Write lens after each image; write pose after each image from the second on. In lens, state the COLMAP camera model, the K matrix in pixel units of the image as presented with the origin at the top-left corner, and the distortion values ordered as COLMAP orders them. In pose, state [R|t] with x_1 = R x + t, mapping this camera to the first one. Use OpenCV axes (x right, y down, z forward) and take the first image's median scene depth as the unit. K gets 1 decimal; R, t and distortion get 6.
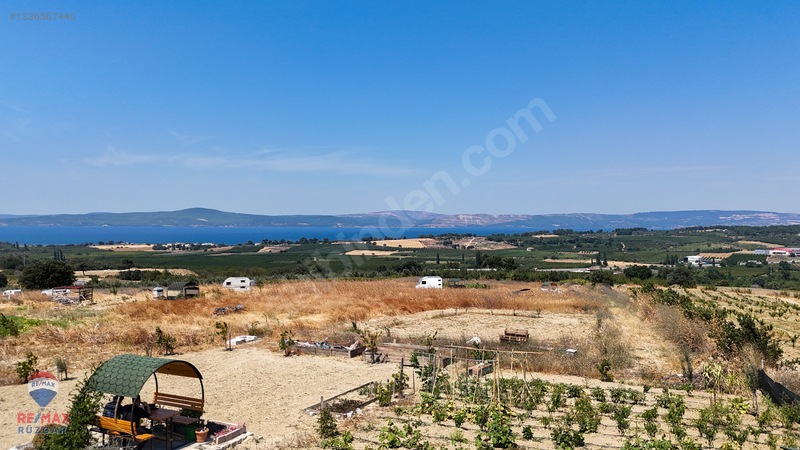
lens RADIAL K [[586.8, 0, 400.0], [0, 586.8, 225.0], [0, 0, 1]] dist [0.109319, -0.136472]
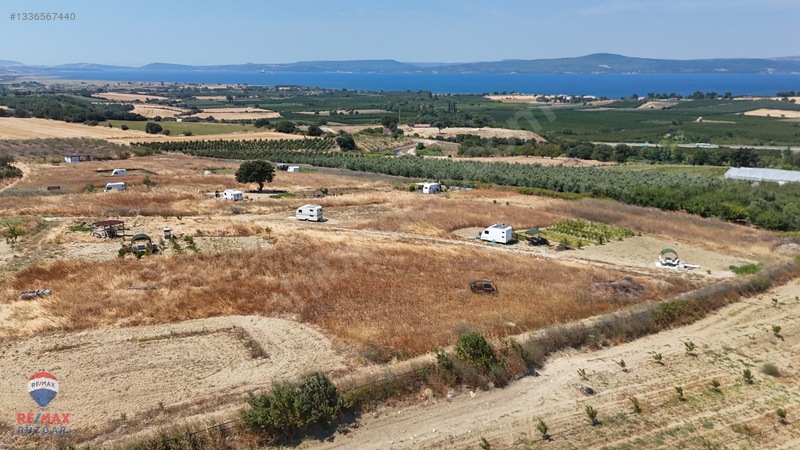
lens RADIAL K [[592.9, 0, 401.6], [0, 592.9, 225.8], [0, 0, 1]] dist [0.062967, -0.064448]
pose [[0.799516, 0.150233, -0.581553, 0.031197], [0.000661, 0.967994, 0.250971, -0.009340], [0.600645, -0.201040, 0.773828, 0.015525]]
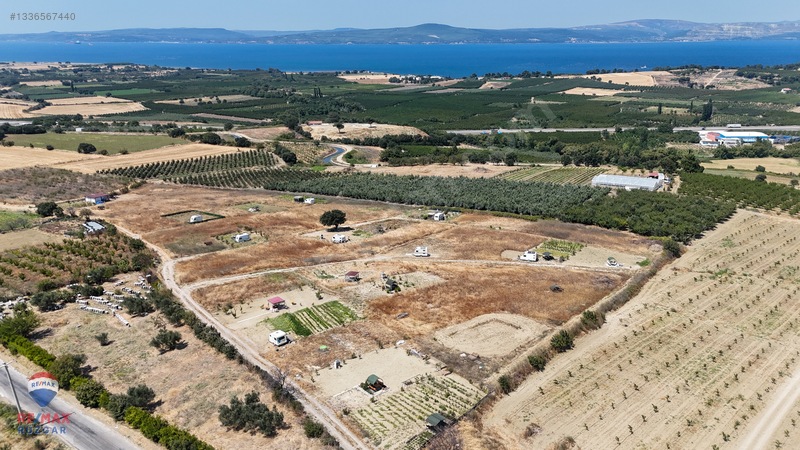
lens RADIAL K [[589.0, 0, 401.4], [0, 589.0, 225.1], [0, 0, 1]] dist [0.071721, -0.068615]
pose [[0.930570, 0.103612, -0.351146, 0.020652], [0.007494, 0.953527, 0.301216, -0.035013], [0.366036, -0.282934, 0.886547, -0.044154]]
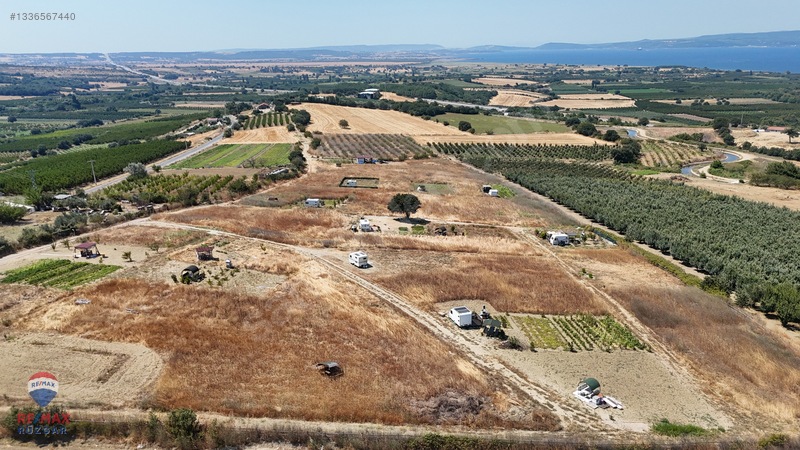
lens RADIAL K [[589.0, 0, 401.4], [0, 589.0, 225.1], [0, 0, 1]] dist [0.071721, -0.068615]
pose [[0.305194, 0.261016, -0.915820, 0.058173], [0.017551, 0.959998, 0.279456, -0.020843], [0.952128, -0.101362, 0.288405, 0.044882]]
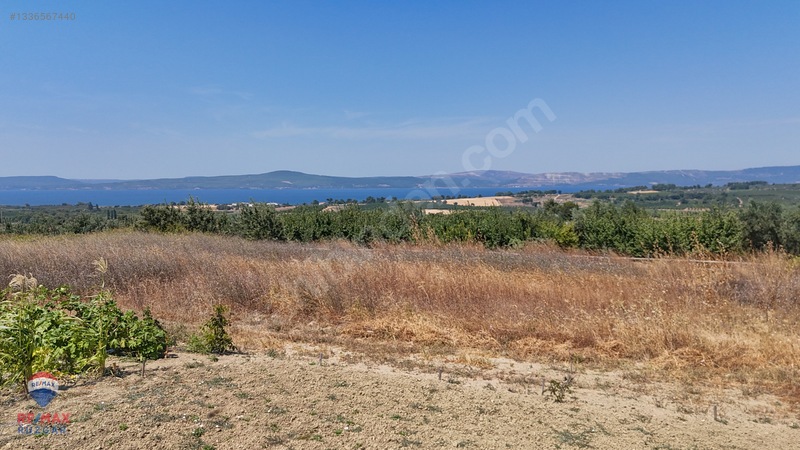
lens RADIAL K [[592.9, 0, 401.6], [0, 592.9, 225.8], [0, 0, 1]] dist [0.062967, -0.064448]
pose [[0.990298, -0.002014, -0.138948, 0.016562], [0.011224, 0.997788, 0.065529, 0.007136], [0.138509, -0.066453, 0.988129, 0.078328]]
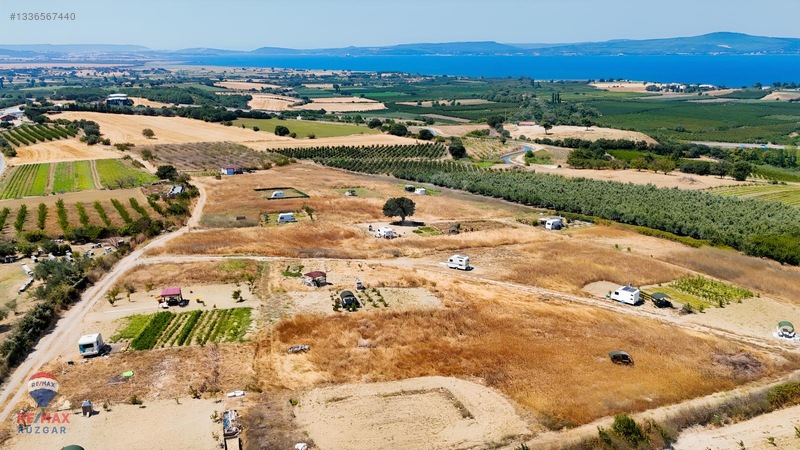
lens RADIAL K [[589.0, 0, 401.4], [0, 589.0, 225.1], [0, 0, 1]] dist [0.071721, -0.068615]
pose [[0.693853, 0.196563, -0.692770, 0.032765], [0.006069, 0.960395, 0.278576, -0.021318], [0.720091, -0.197495, 0.665180, 0.003305]]
